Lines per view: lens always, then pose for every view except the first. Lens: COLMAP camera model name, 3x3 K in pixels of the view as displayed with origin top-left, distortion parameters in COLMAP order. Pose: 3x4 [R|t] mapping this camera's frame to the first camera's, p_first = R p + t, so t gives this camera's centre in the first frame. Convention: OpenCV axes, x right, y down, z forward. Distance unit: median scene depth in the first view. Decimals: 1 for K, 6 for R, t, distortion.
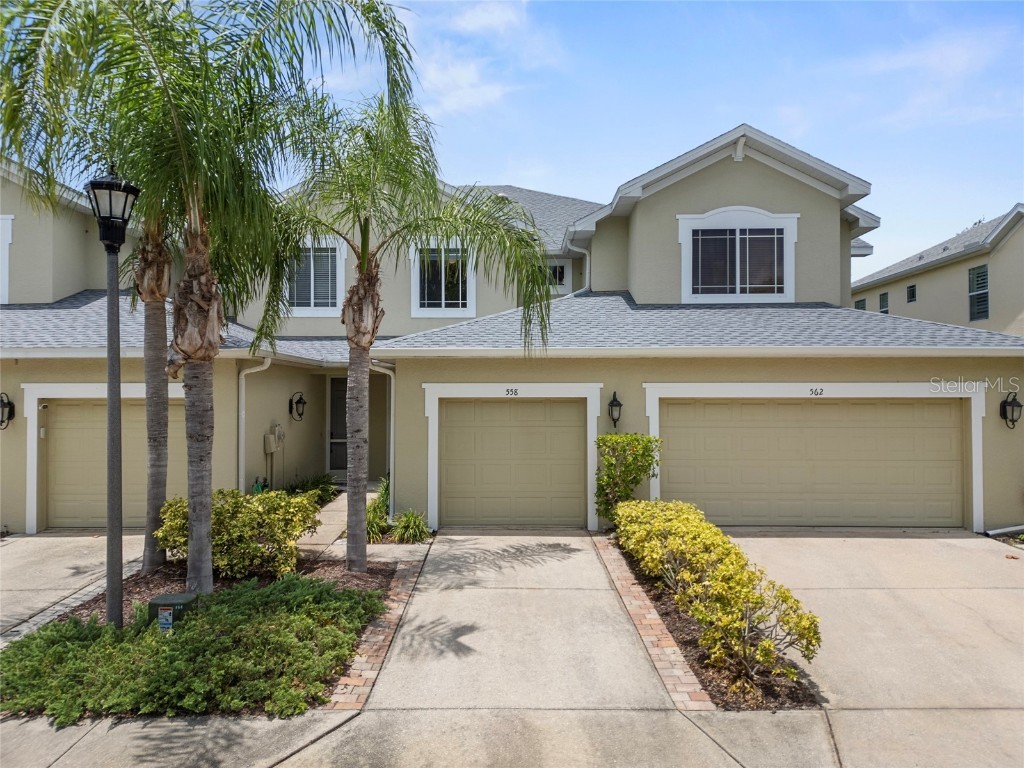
lens RADIAL K [[723.4, 0, 515.7], [0, 723.4, 393.8], [0, 0, 1]] dist [0.052591, -0.038283]
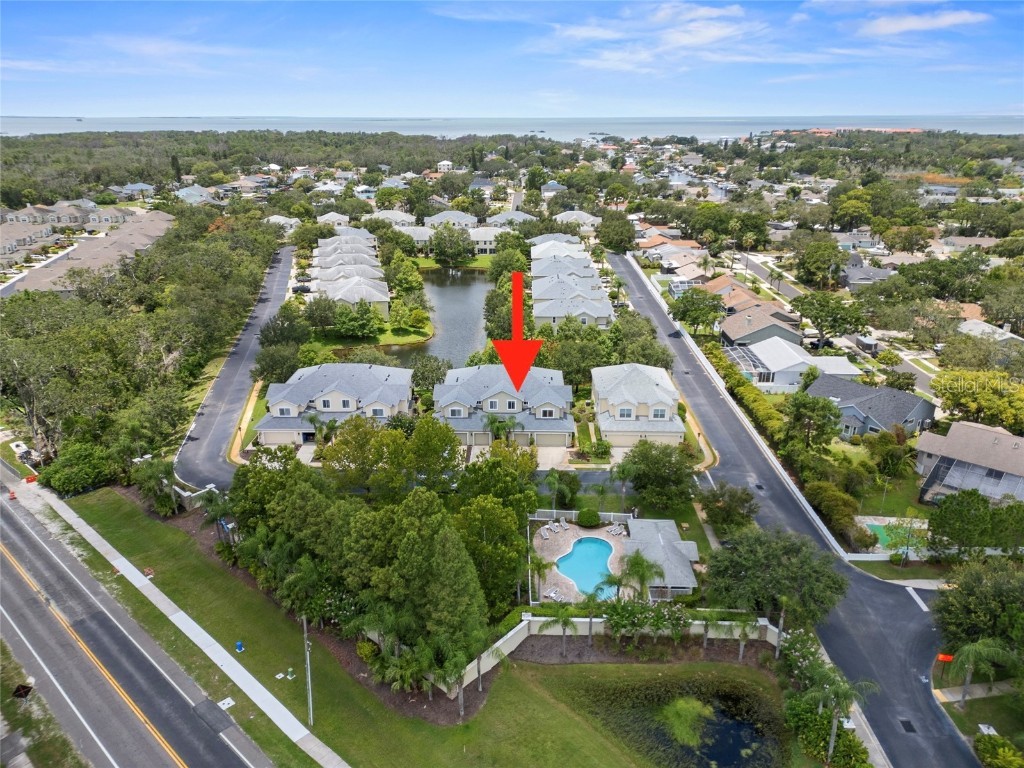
lens RADIAL K [[723.4, 0, 509.7], [0, 723.4, 376.4], [0, 0, 1]] dist [0.052591, -0.038283]
pose [[0.999816, 0.006636, -0.017976, 0.011740], [0.000006, 0.938004, 0.346623, -4.165522], [0.019162, -0.346560, 0.937832, -8.023358]]
